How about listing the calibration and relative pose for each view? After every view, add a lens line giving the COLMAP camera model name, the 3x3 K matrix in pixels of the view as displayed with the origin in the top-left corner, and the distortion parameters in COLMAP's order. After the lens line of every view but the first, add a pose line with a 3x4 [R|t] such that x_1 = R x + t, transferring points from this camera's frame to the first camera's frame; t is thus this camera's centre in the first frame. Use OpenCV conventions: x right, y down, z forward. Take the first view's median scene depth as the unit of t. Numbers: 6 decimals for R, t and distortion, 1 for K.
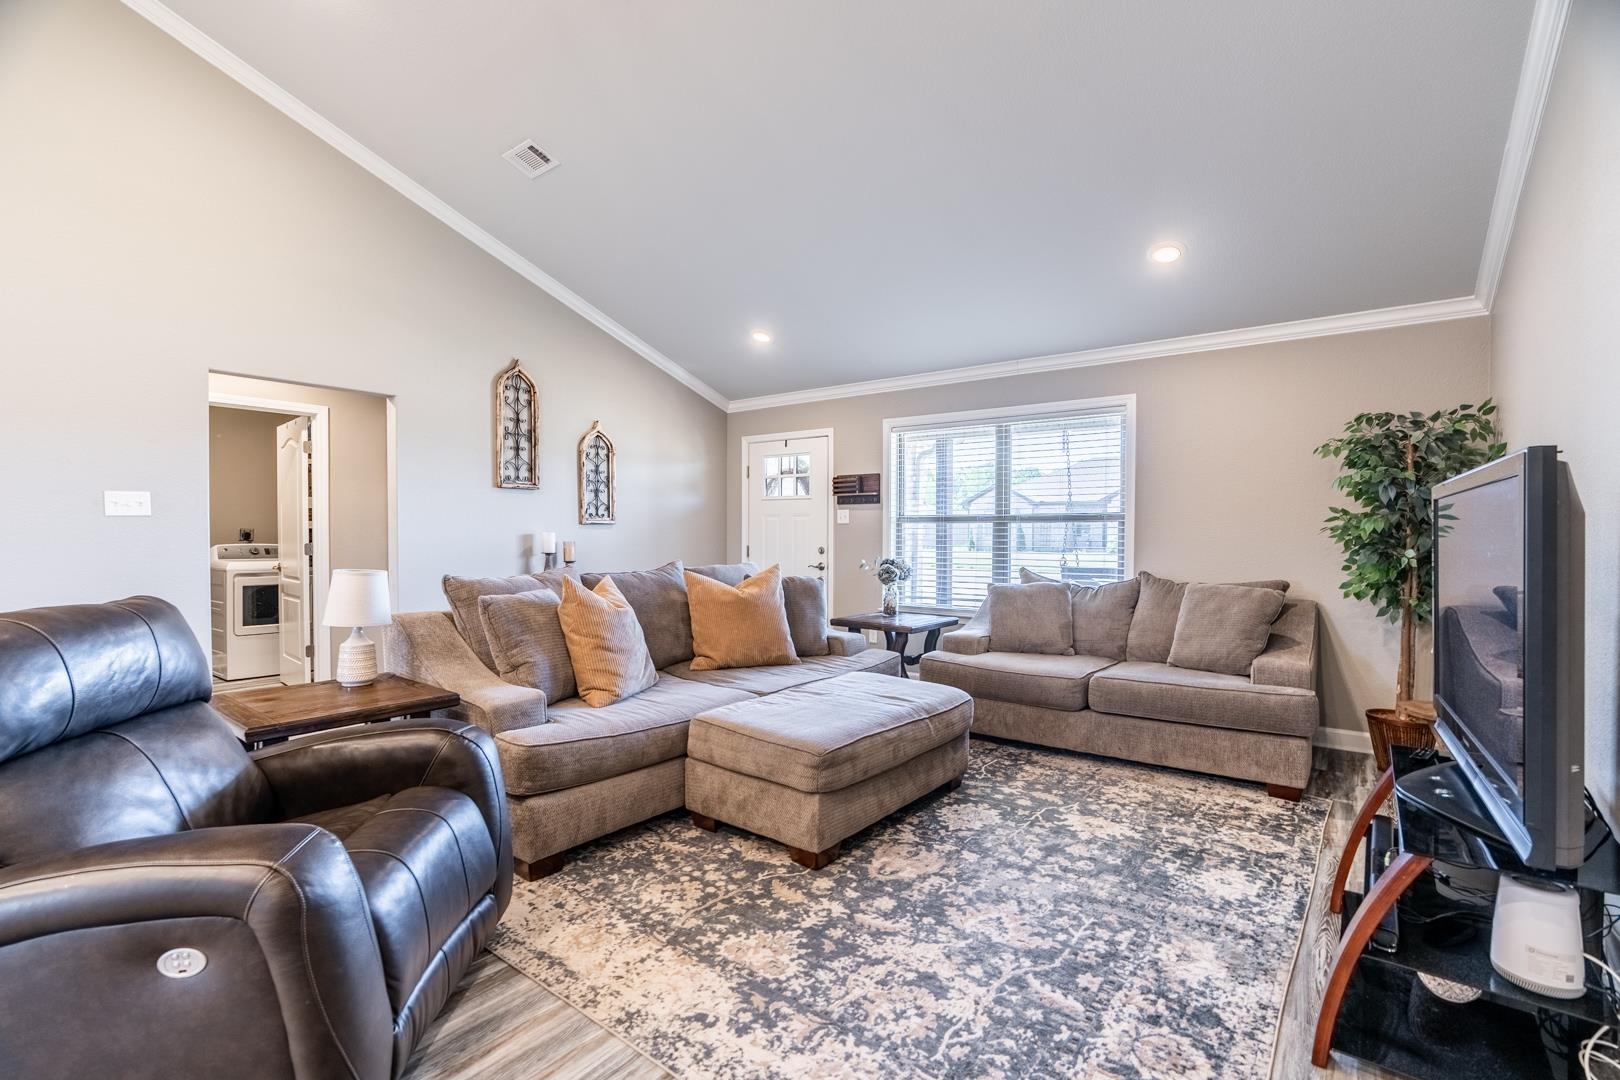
lens RADIAL K [[727.6, 0, 810.0], [0, 727.6, 540.0], [0, 0, 1]] dist [-0.009391, 0.001867]
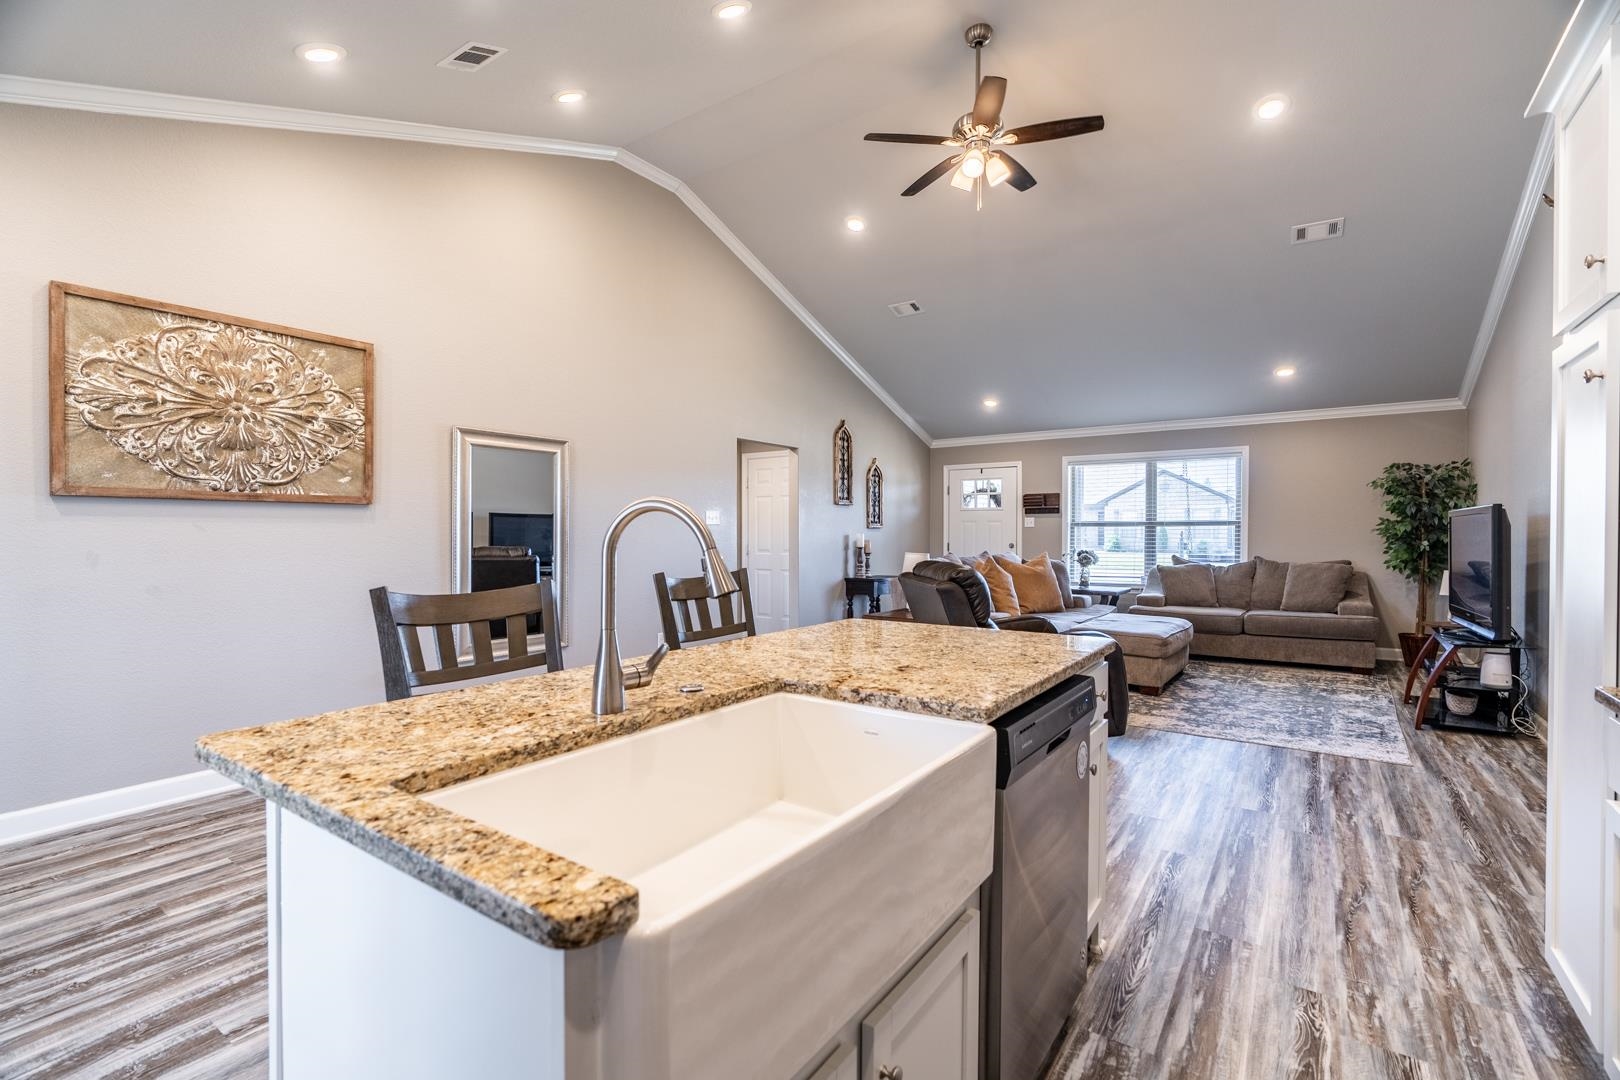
lens RADIAL K [[730.5, 0, 810.0], [0, 730.5, 540.0], [0, 0, 1]] dist [-0.001060, 0.000626]
pose [[0.999194, -0.003835, 0.039960, -0.649070], [0.003964, 0.999987, -0.003149, 0.008486], [-0.039948, 0.003305, 0.999196, -0.635027]]
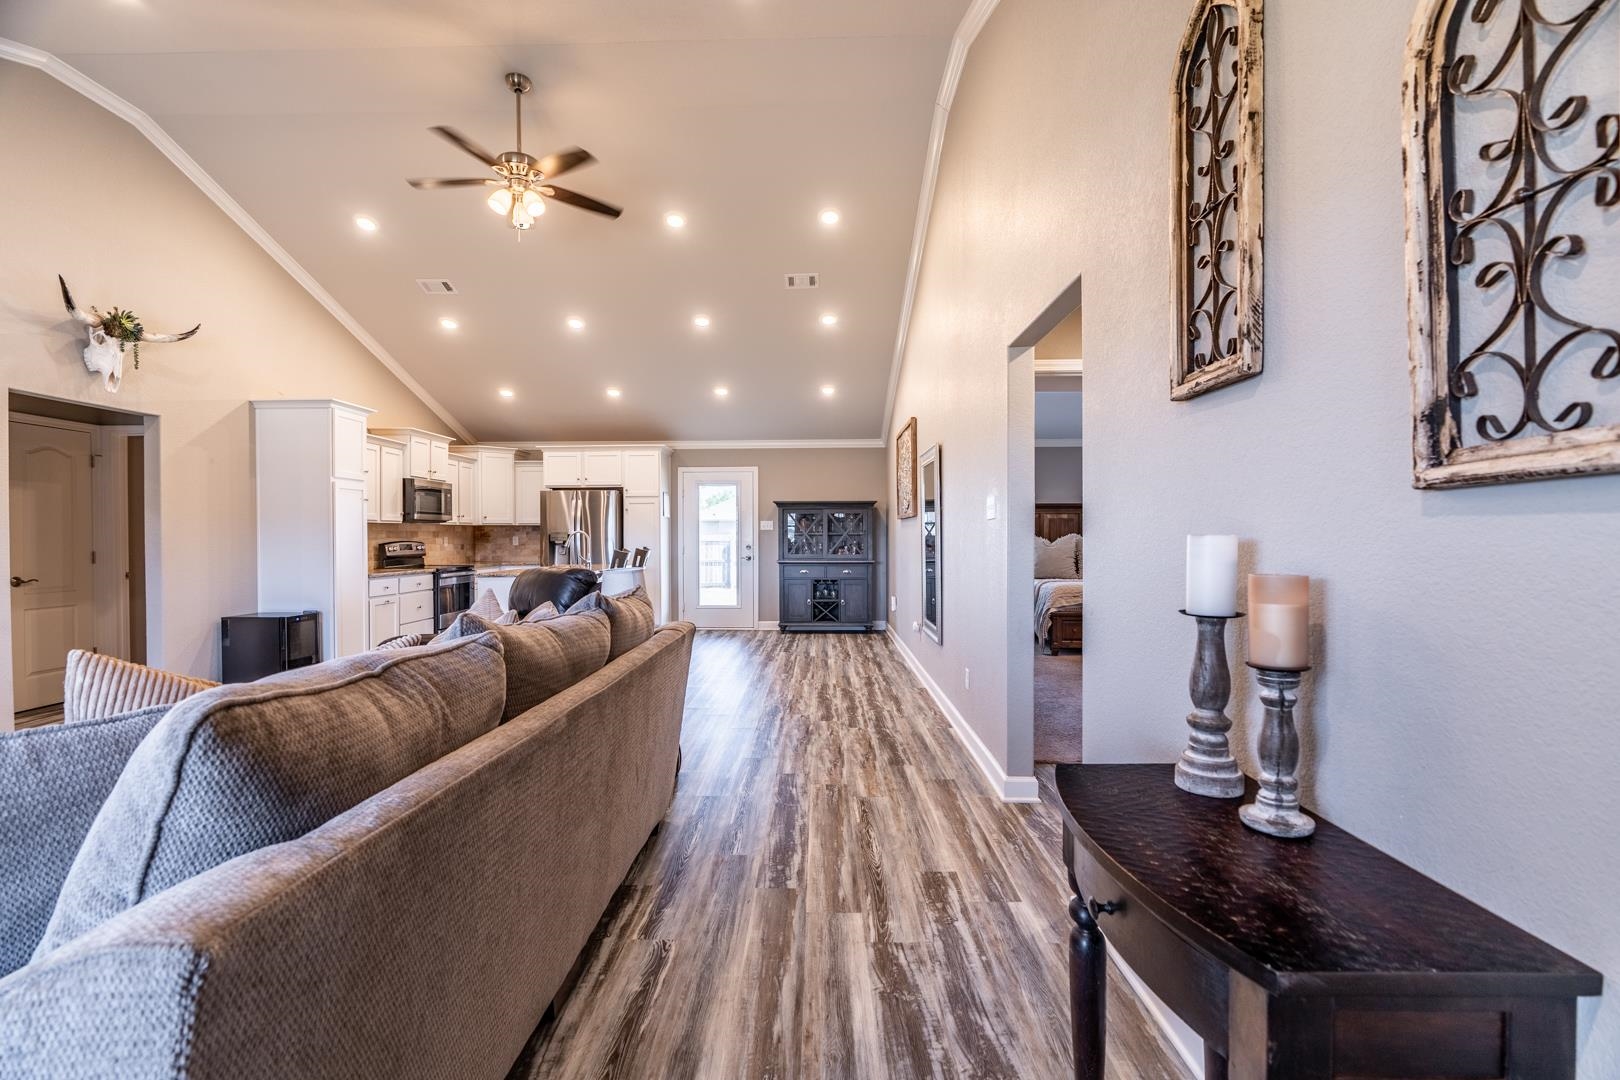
lens RADIAL K [[727.6, 0, 810.0], [0, 727.6, 540.0], [0, 0, 1]] dist [-0.009391, 0.001867]
pose [[-0.806133, 0.006025, -0.591704, -0.108149], [-0.005000, 0.999843, 0.016993, -0.018264], [0.591714, 0.016657, -0.805976, 1.391102]]
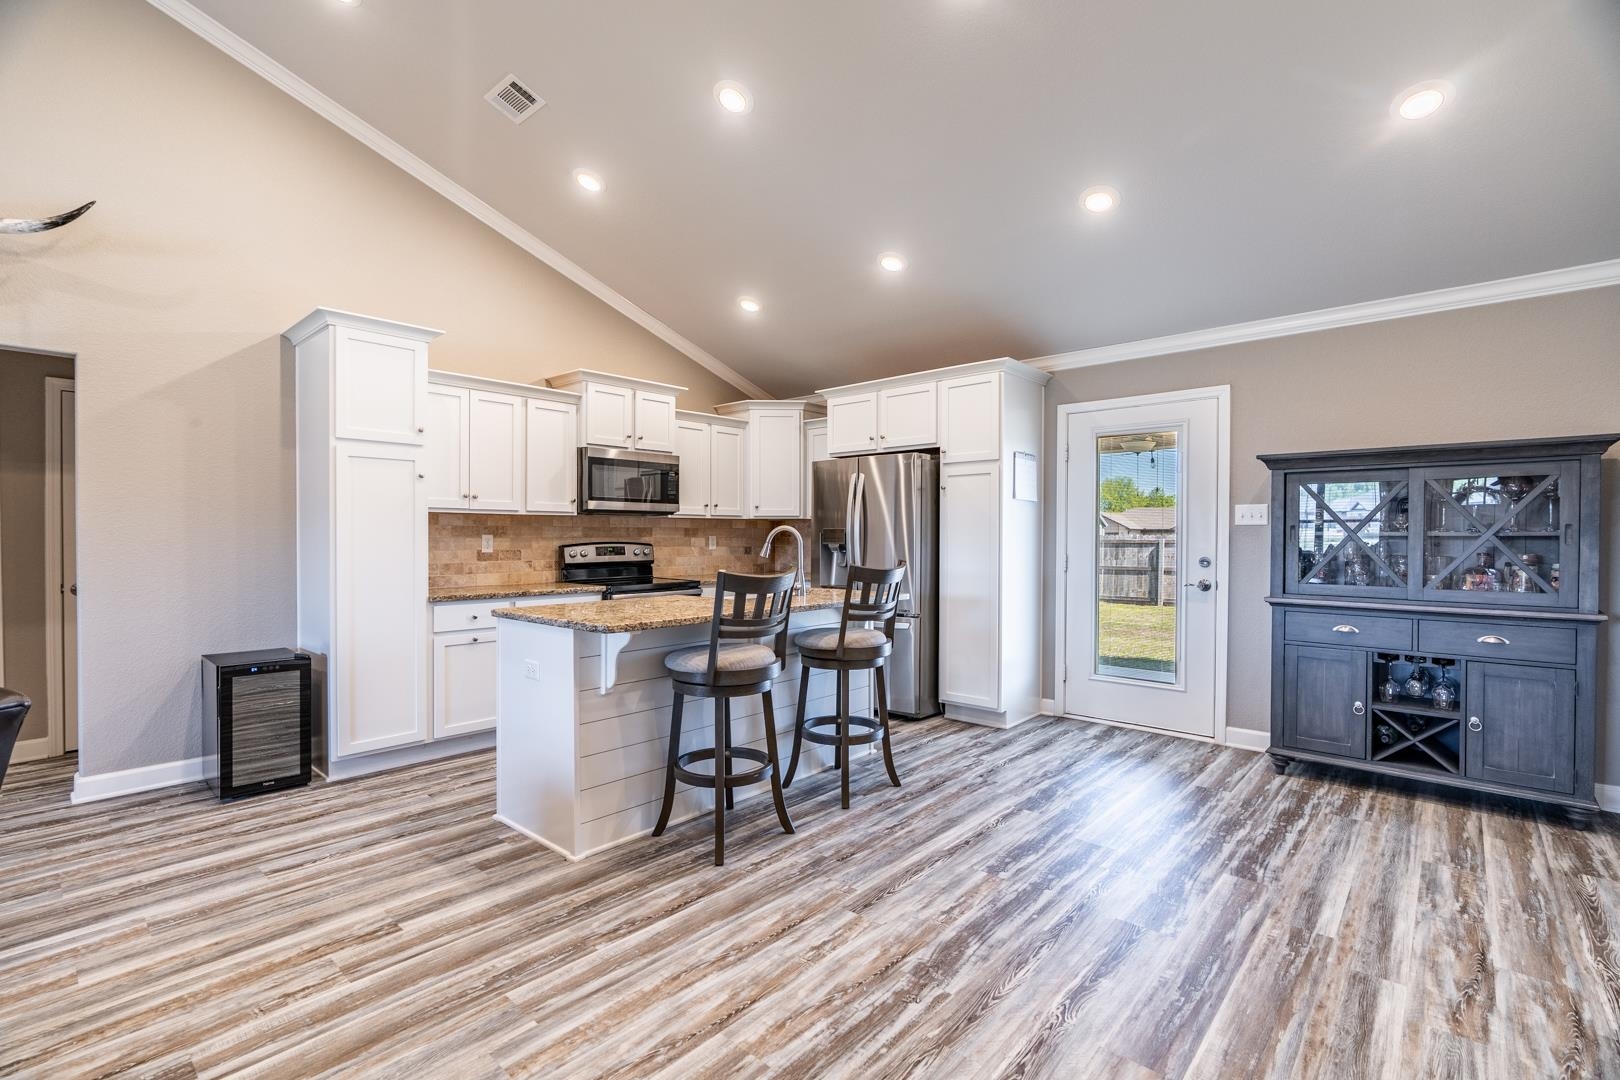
lens RADIAL K [[727.6, 0, 810.0], [0, 727.6, 540.0], [0, 0, 1]] dist [-0.009391, 0.001867]
pose [[-0.996290, -0.002712, 0.086011, -0.806427], [-0.000904, 0.999778, 0.021048, -0.009610], [-0.086049, 0.020892, -0.996072, 0.554367]]
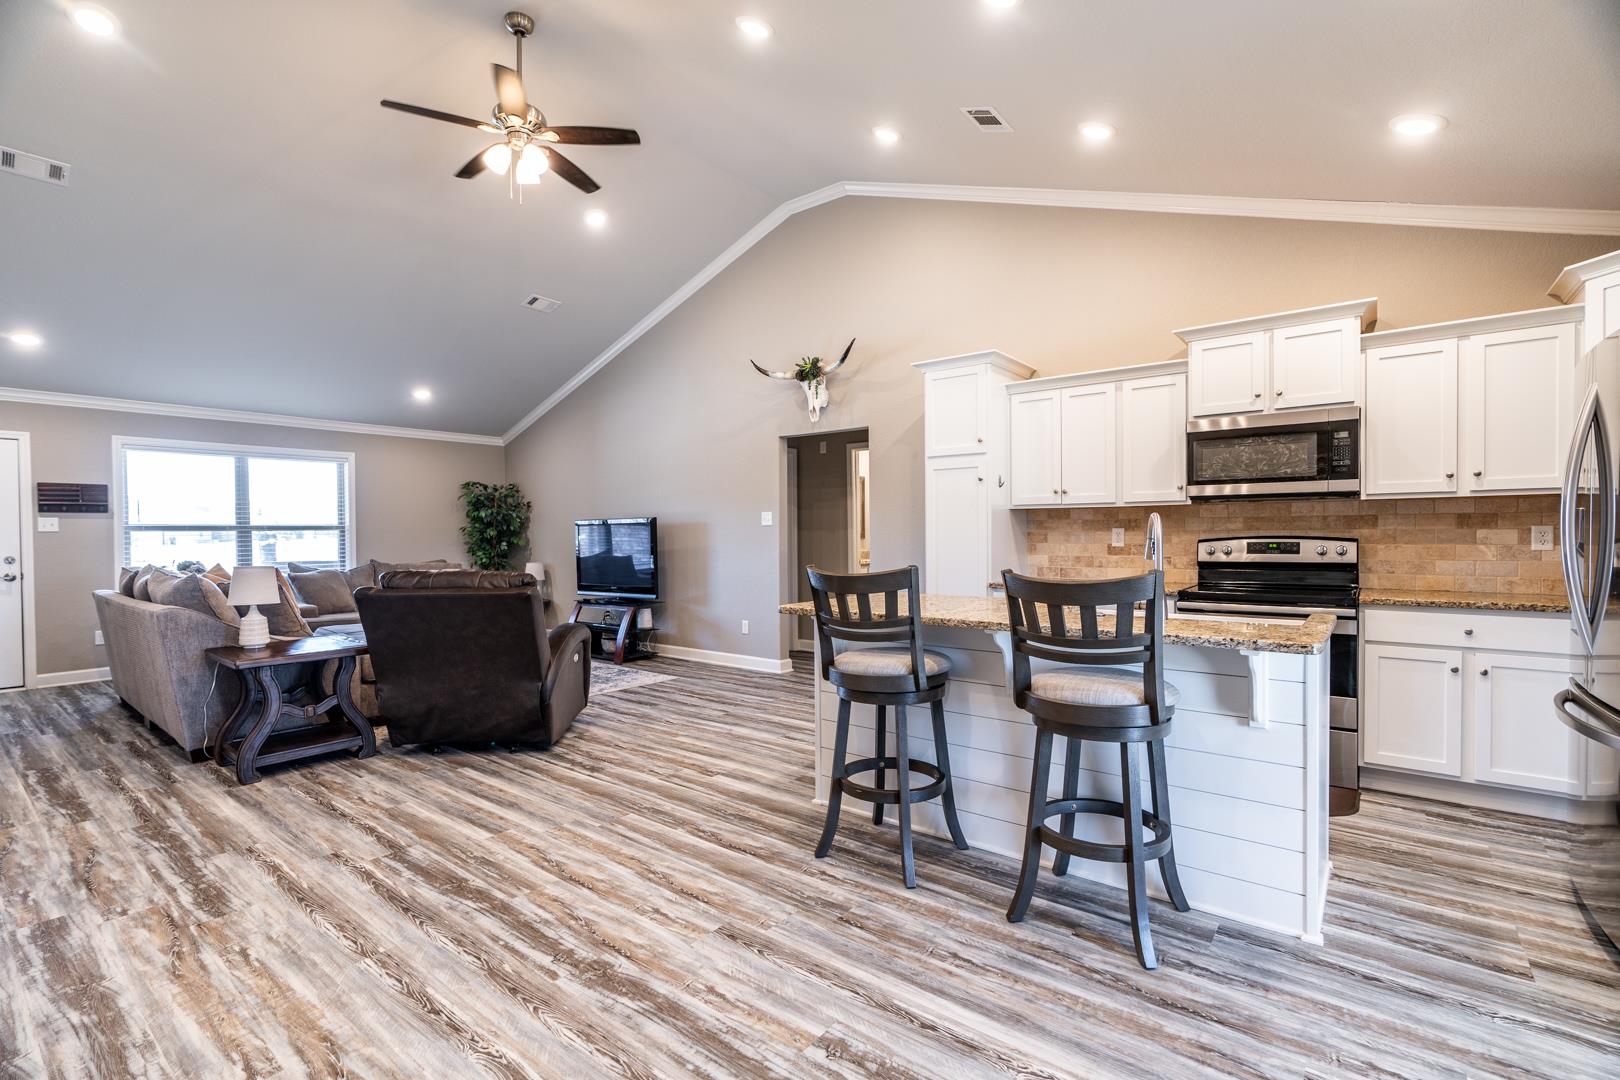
lens RADIAL K [[727.6, 0, 810.0], [0, 727.6, 540.0], [0, 0, 1]] dist [-0.009391, 0.001867]
pose [[0.020234, -0.012276, 0.999720, -1.305096], [0.023123, 0.999663, 0.011807, 0.000281], [-0.999528, 0.022878, 0.020511, -0.068759]]
